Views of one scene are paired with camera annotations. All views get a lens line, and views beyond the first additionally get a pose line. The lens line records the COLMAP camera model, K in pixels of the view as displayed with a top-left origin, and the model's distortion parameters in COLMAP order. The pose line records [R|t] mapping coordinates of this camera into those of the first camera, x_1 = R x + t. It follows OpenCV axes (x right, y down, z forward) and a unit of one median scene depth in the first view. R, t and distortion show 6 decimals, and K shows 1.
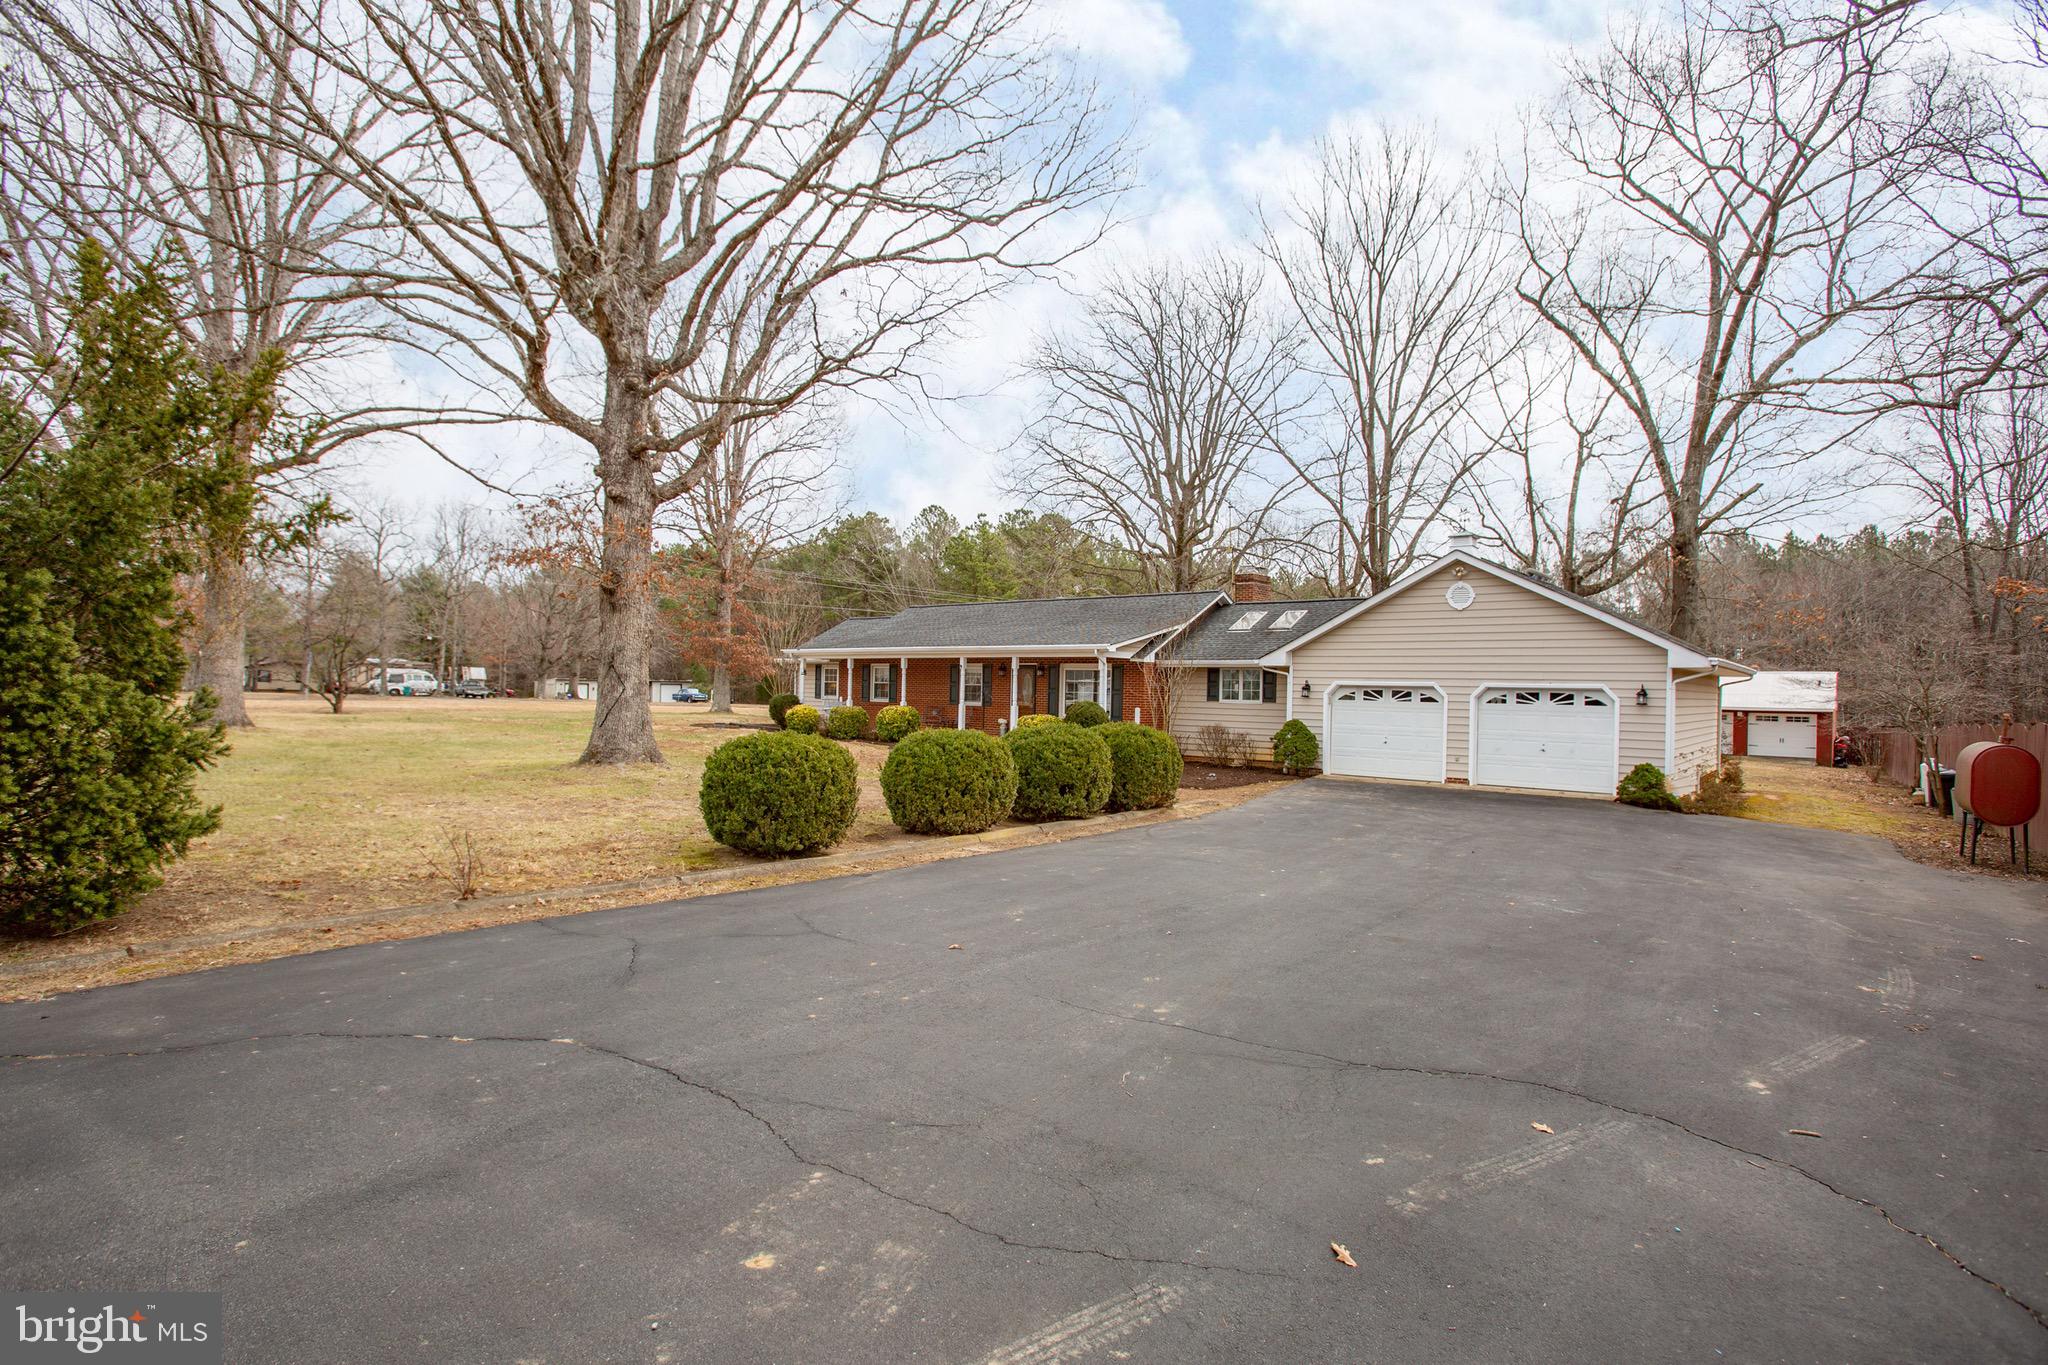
lens RADIAL K [[966.1, 0, 1032.5], [0, 966.1, 689.0], [0, 0, 1]] dist [-0.075223, 0.031349]
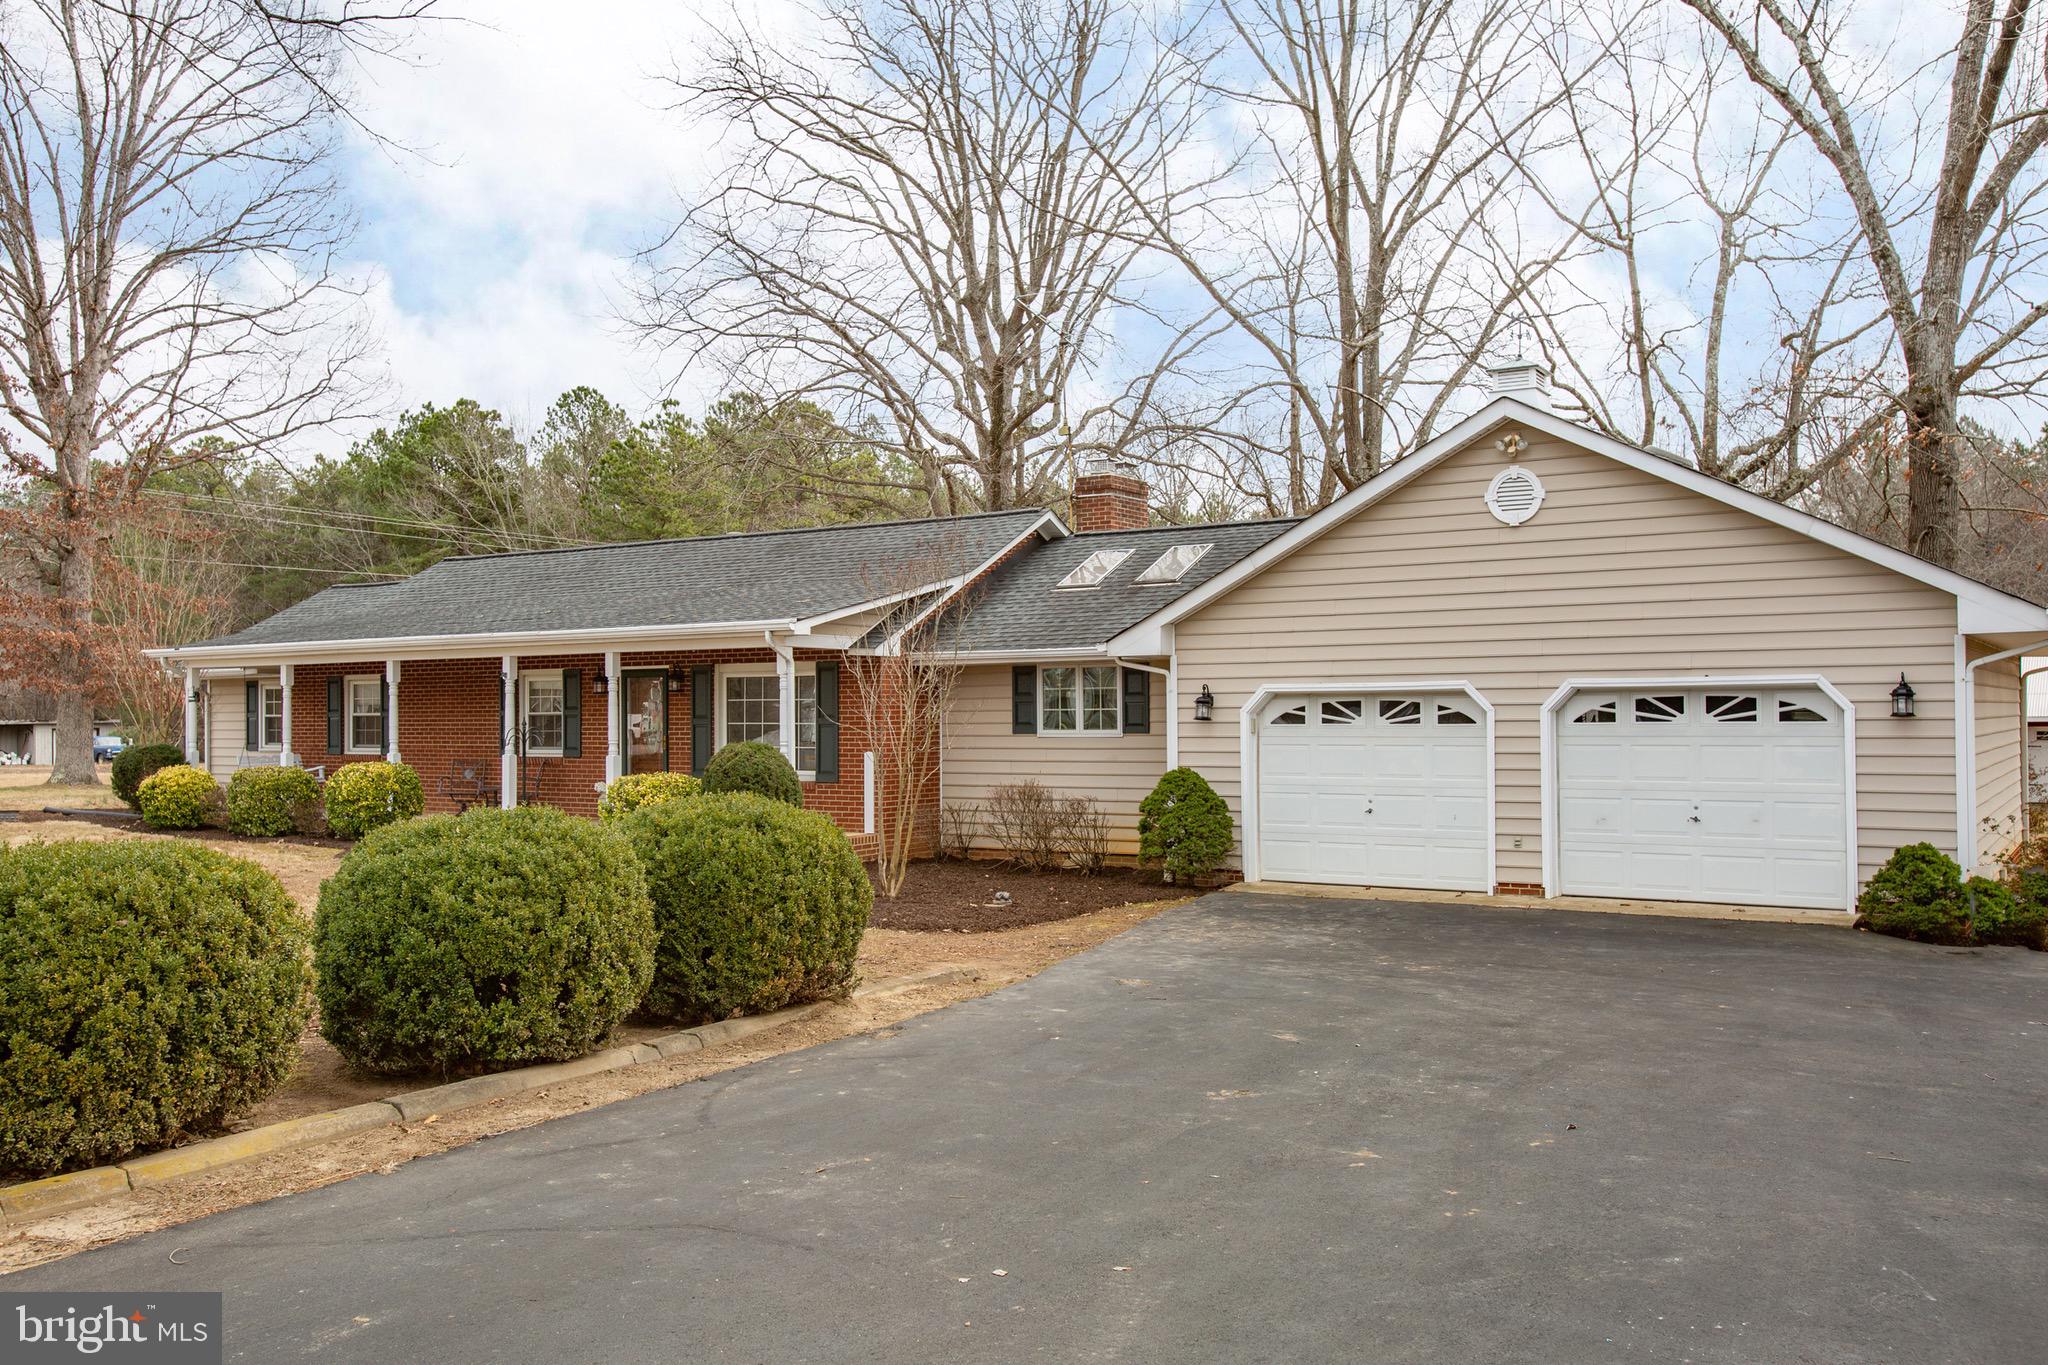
lens RADIAL K [[1718.6, 0, 1024.3], [0, 1718.6, 707.4], [0, 0, 1]] dist [-0.006470, 0.000571]
pose [[0.989428, -0.026306, 0.142617, 0.051200], [0.027018, 0.999630, -0.003055, 0.001636], [-0.142484, 0.006876, 0.989773, 0.116428]]
